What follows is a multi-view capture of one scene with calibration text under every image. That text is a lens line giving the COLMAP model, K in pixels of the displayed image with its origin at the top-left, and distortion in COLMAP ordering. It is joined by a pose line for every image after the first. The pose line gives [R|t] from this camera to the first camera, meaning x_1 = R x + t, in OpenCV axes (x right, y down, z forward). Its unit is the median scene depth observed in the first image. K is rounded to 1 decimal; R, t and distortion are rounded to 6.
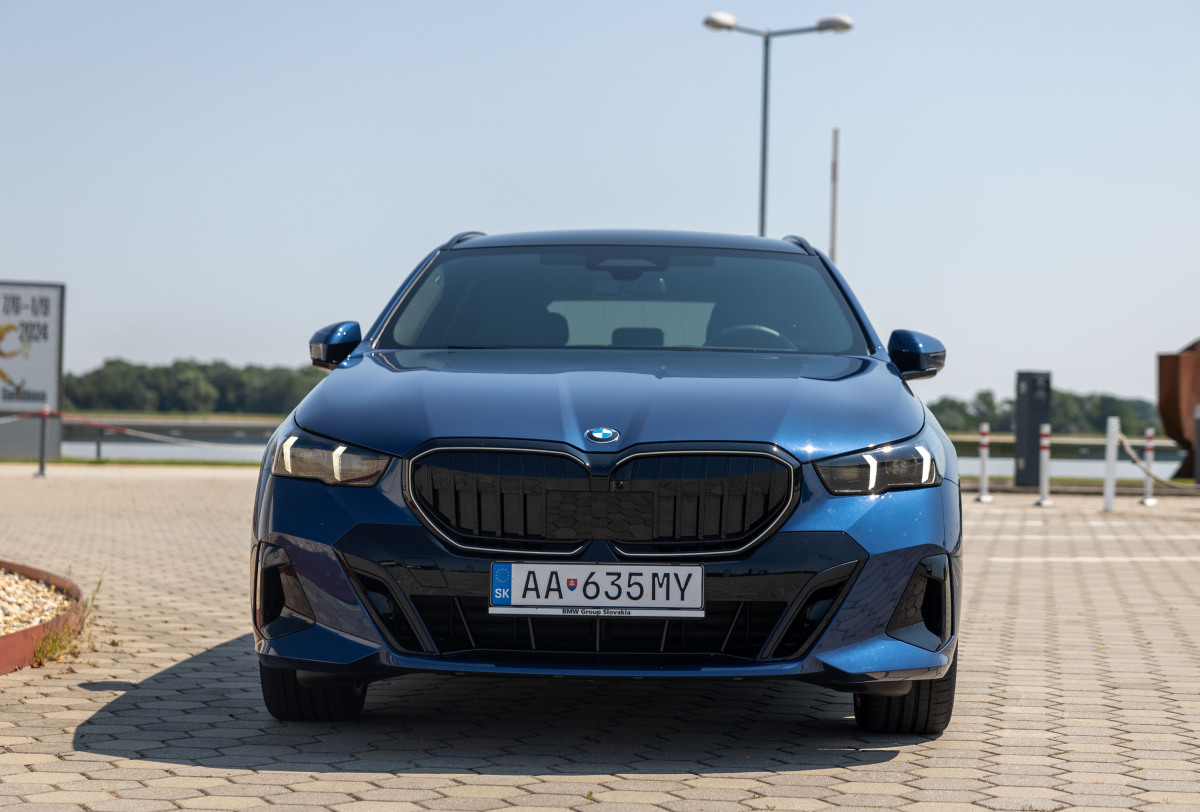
lens RADIAL K [[3477.5, 0, 591.3], [0, 3477.5, 400.7], [0, 0, 1]] dist [-0.048844, 0.000000]
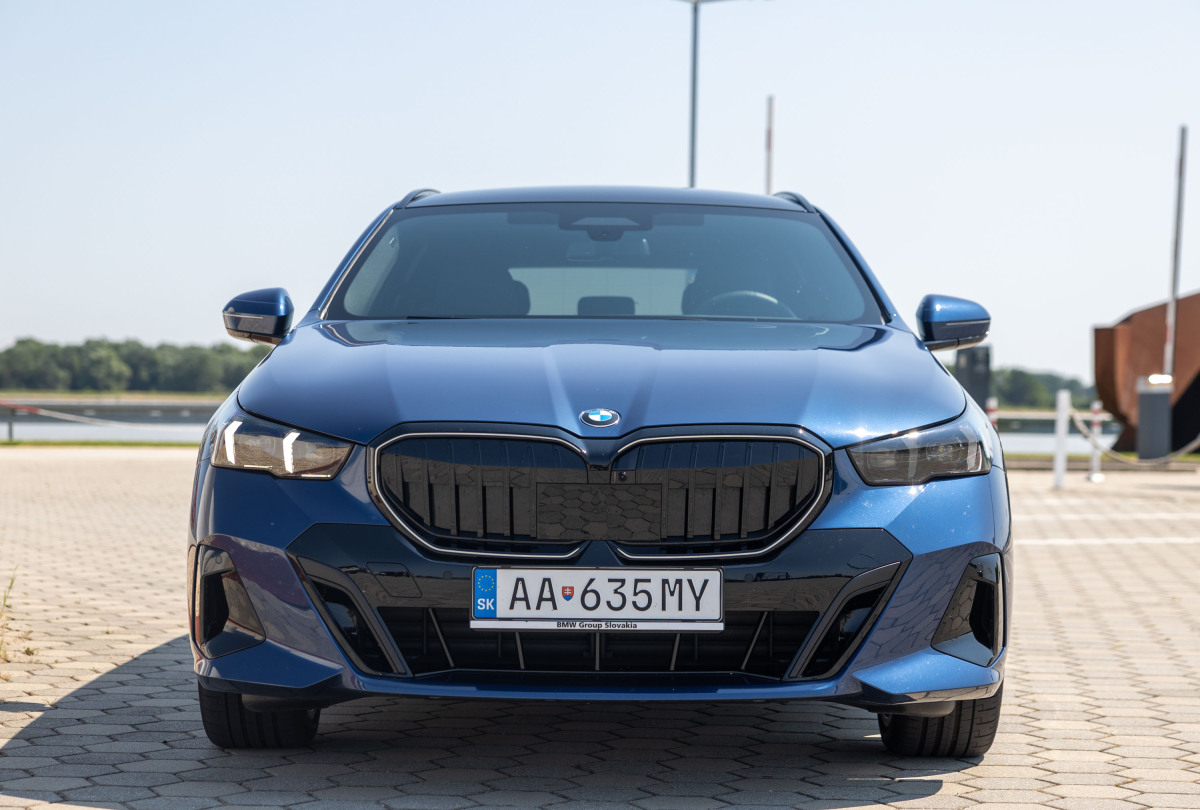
lens RADIAL K [[3477.5, 0, 604.5], [0, 3477.5, 417.2], [0, 0, 1]] dist [-0.048844, 0.000000]
pose [[0.999576, -0.006176, 0.028448, -0.020191], [0.005844, 0.999914, 0.011755, -0.000258], [-0.028518, -0.011584, 0.999526, 0.145610]]
